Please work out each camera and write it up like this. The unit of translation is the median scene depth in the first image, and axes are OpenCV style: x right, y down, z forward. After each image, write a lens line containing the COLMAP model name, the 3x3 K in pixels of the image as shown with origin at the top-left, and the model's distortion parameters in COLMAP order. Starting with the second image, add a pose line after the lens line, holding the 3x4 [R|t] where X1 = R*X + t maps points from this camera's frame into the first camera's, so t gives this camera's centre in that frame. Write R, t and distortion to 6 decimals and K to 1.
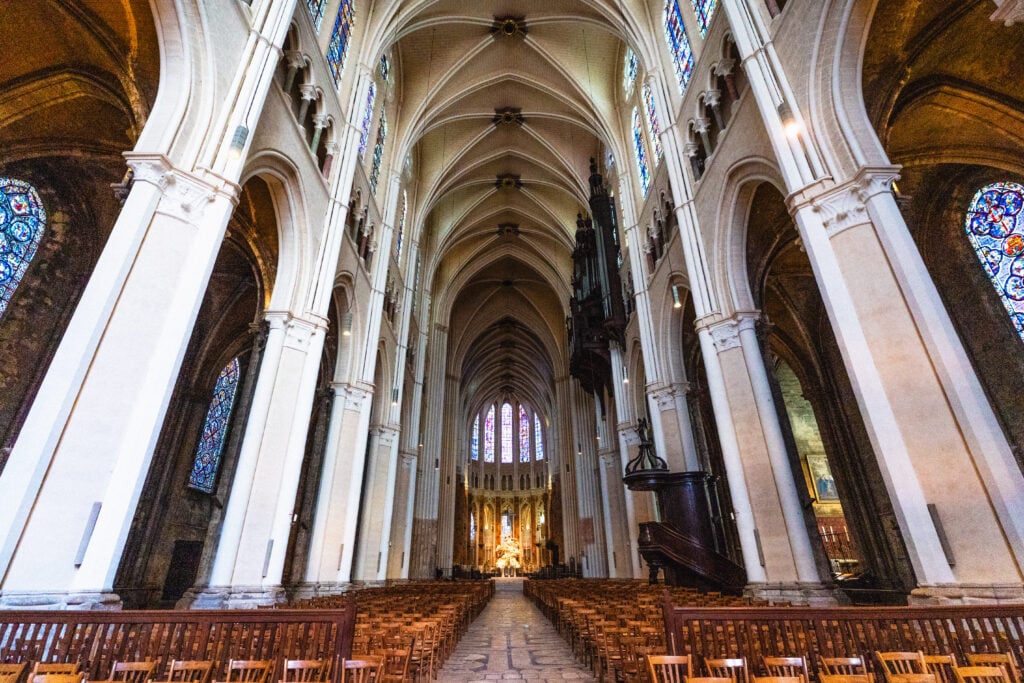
lens RADIAL K [[462.8, 0, 511.9], [0, 462.8, 363.6], [0, 0, 1]] dist [0.031837, 0.000079]
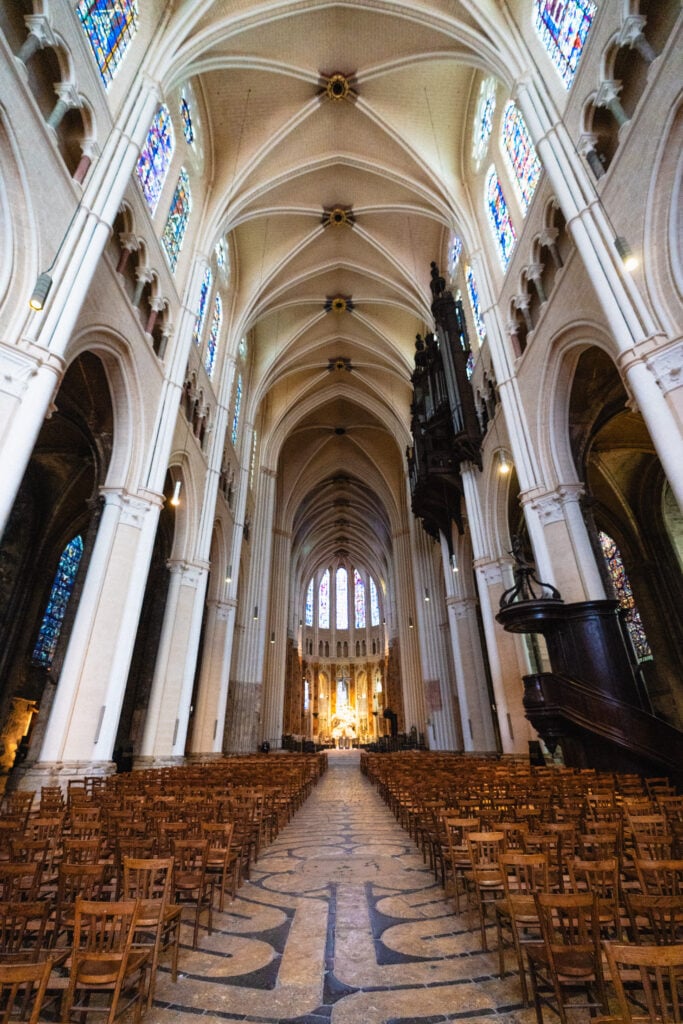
lens RADIAL K [[453.2, 0, 341.5], [0, 453.2, 512.0], [0, 0, 1]] dist [0.001196, 0.000509]
pose [[0.999900, -0.009243, -0.010666, 0.001691], [0.008712, 0.998771, -0.048795, 0.040557], [0.011104, 0.048697, 0.998752, 0.095315]]
